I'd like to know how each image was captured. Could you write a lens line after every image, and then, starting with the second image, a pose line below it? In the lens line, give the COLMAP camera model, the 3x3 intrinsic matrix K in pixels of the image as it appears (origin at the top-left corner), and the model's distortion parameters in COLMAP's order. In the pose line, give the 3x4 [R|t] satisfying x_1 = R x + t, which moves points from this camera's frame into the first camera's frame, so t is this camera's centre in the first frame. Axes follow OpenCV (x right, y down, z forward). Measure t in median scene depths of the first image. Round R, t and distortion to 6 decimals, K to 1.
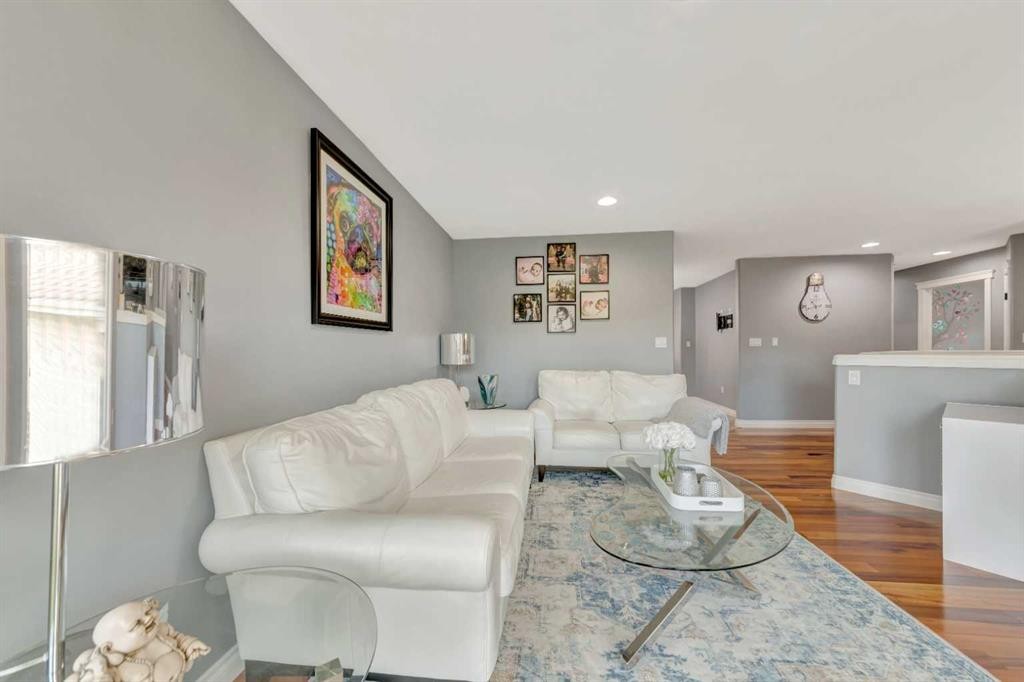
lens RADIAL K [[376.7, 0, 517.8], [0, 376.7, 351.3], [0, 0, 1]] dist [0.002772, 0.000088]
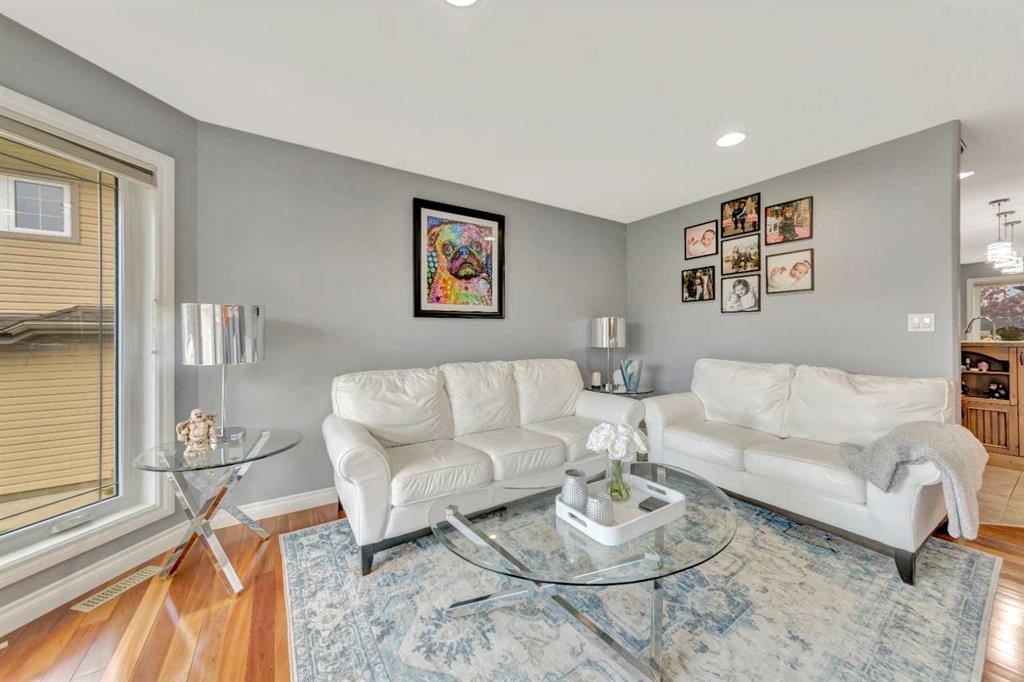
lens RADIAL K [[367.3, 0, 510.3], [0, 367.3, 331.1], [0, 0, 1]] dist [0.011795, 0.000324]
pose [[0.620409, 0.002639, -0.784274, 0.424734], [-0.006207, 0.999980, -0.001546, -0.005764], [0.784254, 0.005827, 0.620413, 0.148847]]
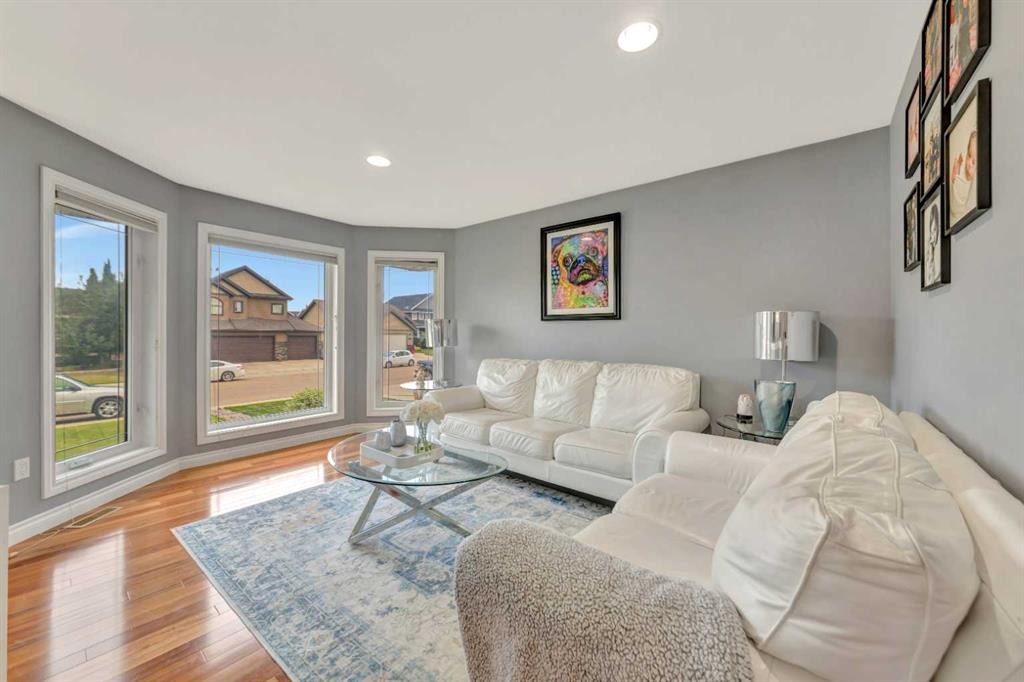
lens RADIAL K [[376.7, 0, 511.6], [0, 376.7, 331.0], [0, 0, 1]] dist [0.002772, 0.000088]
pose [[-0.547220, 0.008279, -0.836948, 0.573153], [-0.002252, 0.999933, 0.011363, -0.017851], [0.836986, 0.008102, -0.547165, 0.878990]]
